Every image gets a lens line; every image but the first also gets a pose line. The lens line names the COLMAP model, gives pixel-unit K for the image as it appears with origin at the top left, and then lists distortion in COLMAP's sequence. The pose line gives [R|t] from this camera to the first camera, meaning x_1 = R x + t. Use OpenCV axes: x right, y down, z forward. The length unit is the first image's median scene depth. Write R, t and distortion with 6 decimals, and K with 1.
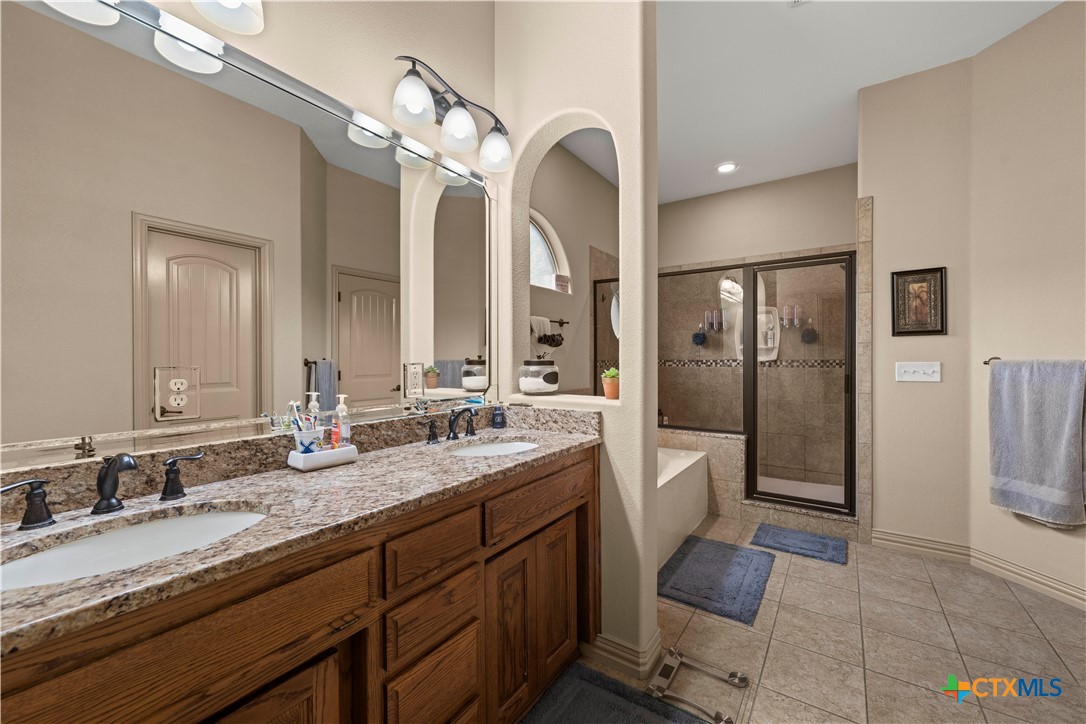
lens RADIAL K [[431.0, 0, 544.1], [0, 431.0, 362.9], [0, 0, 1]] dist [0.003001, -0.000110]
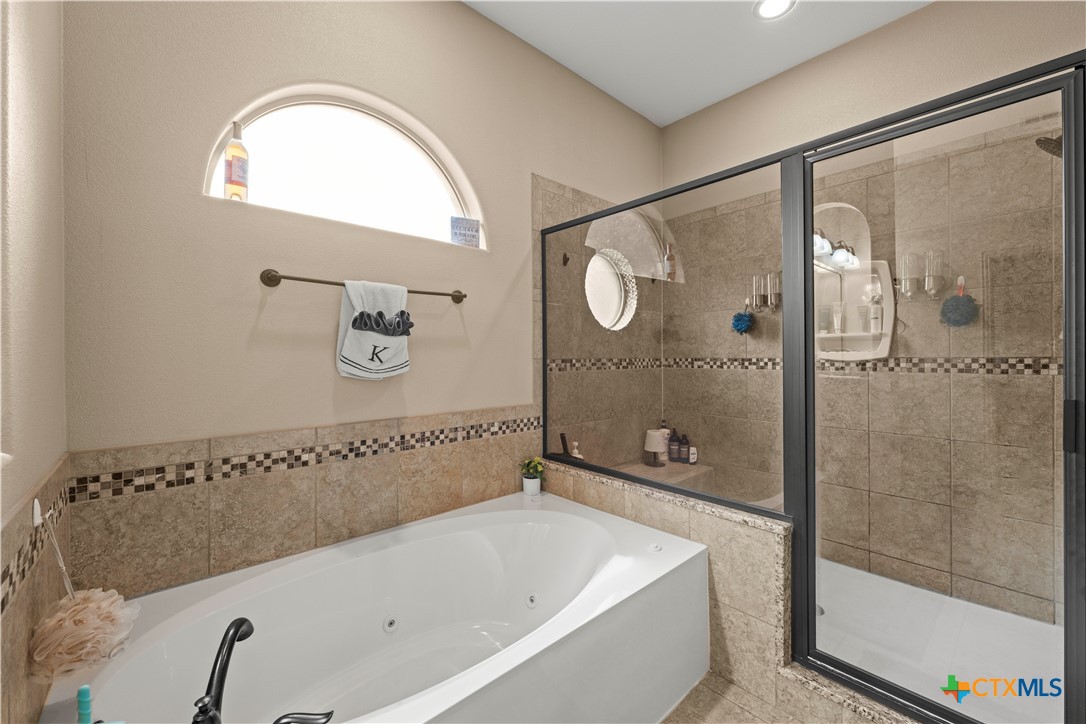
lens RADIAL K [[431.0, 0, 547.1], [0, 431.0, 357.7], [0, 0, 1]] dist [0.003001, -0.000110]
pose [[0.973480, -0.002374, -0.228760, 0.297823], [0.001131, 0.999984, -0.005567, -0.005603], [0.228770, 0.005161, 0.973467, 0.453888]]
